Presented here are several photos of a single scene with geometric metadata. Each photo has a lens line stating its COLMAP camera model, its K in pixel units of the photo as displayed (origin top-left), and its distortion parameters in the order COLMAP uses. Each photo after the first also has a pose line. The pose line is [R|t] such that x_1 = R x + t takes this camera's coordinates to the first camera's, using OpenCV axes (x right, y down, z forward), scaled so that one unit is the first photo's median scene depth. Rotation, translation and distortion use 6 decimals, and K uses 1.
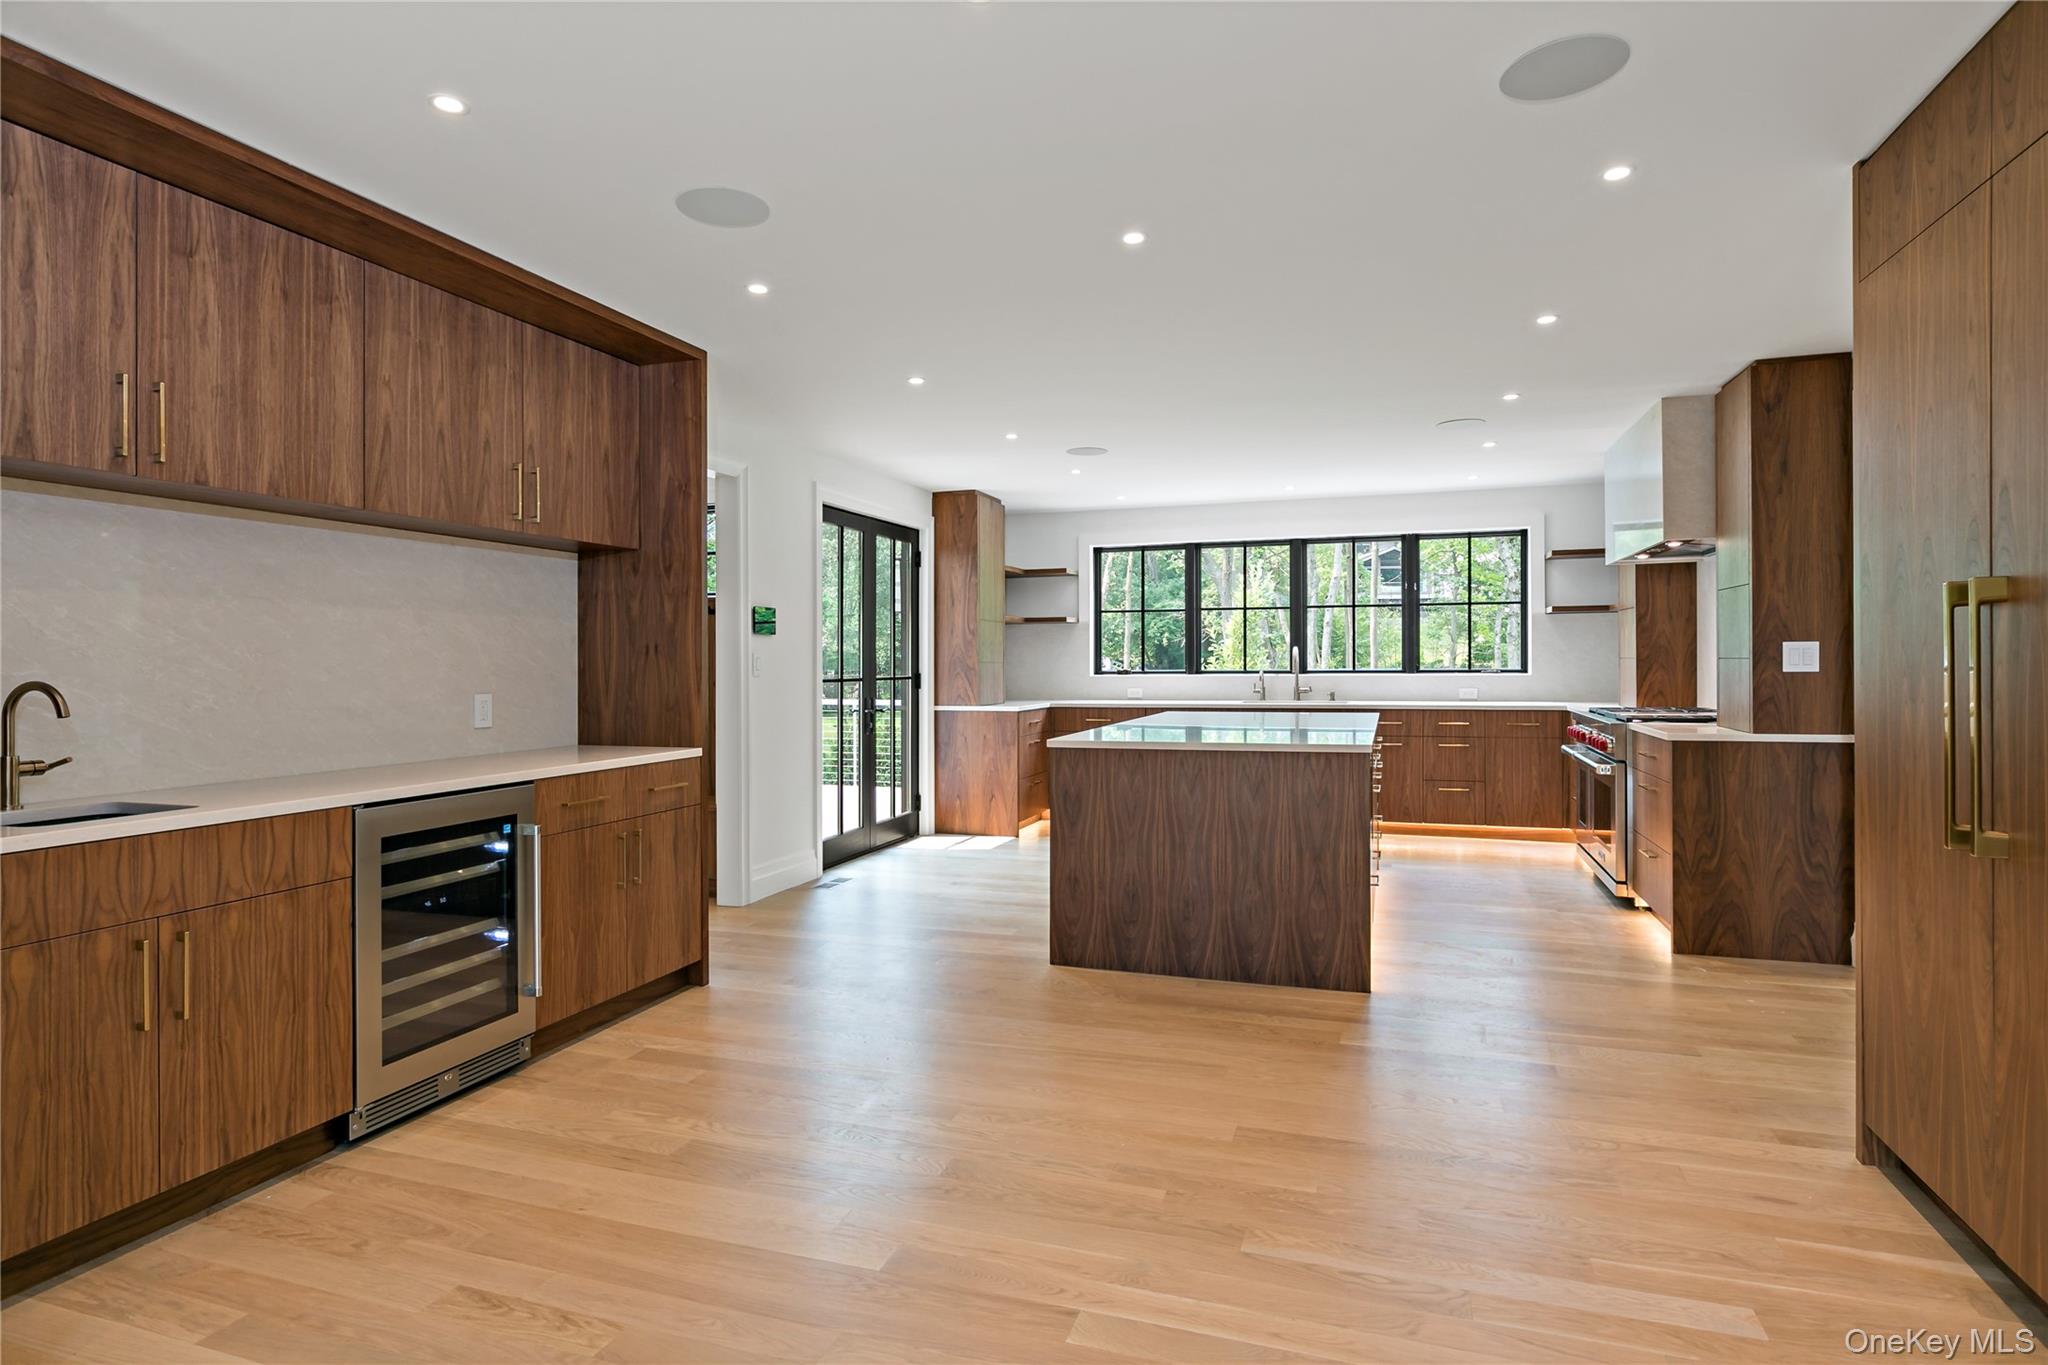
lens RADIAL K [[1087.4, 0, 1023.3], [0, 1087.4, 667.9], [0, 0, 1]] dist [-0.000122, 0.000681]
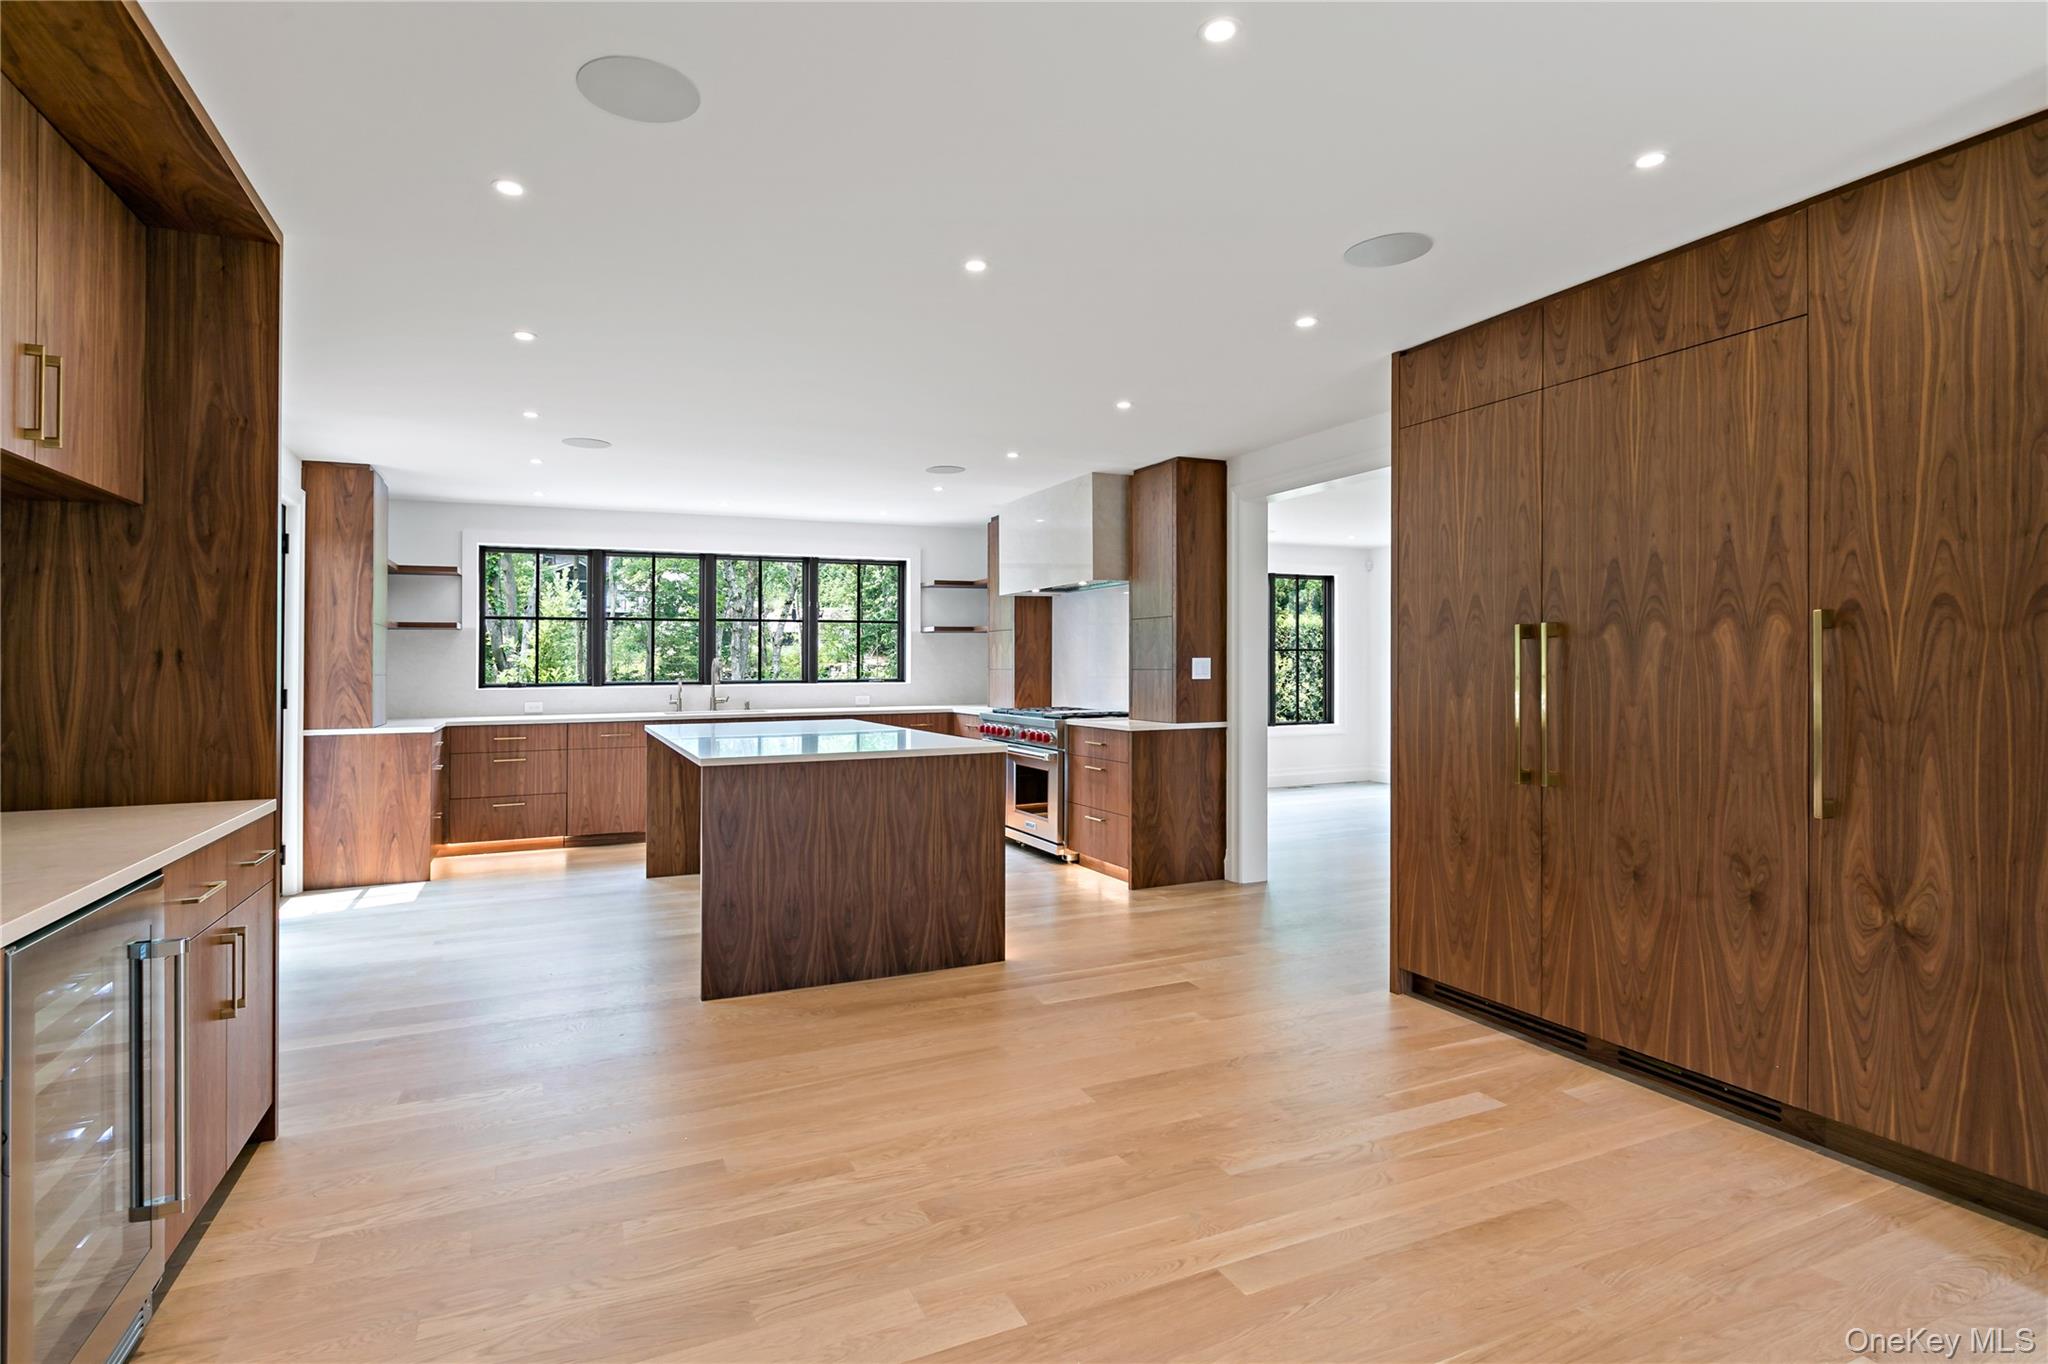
lens RADIAL K [[1019.6, 0, 1023.8], [0, 1019.6, 674.8], [0, 0, 1]] dist [-0.000662, -0.001627]
pose [[0.728251, -0.004260, 0.685298, -0.382507], [0.006505, 0.999979, -0.000697, -0.002655], [-0.685280, 0.004965, 0.728263, 0.186768]]
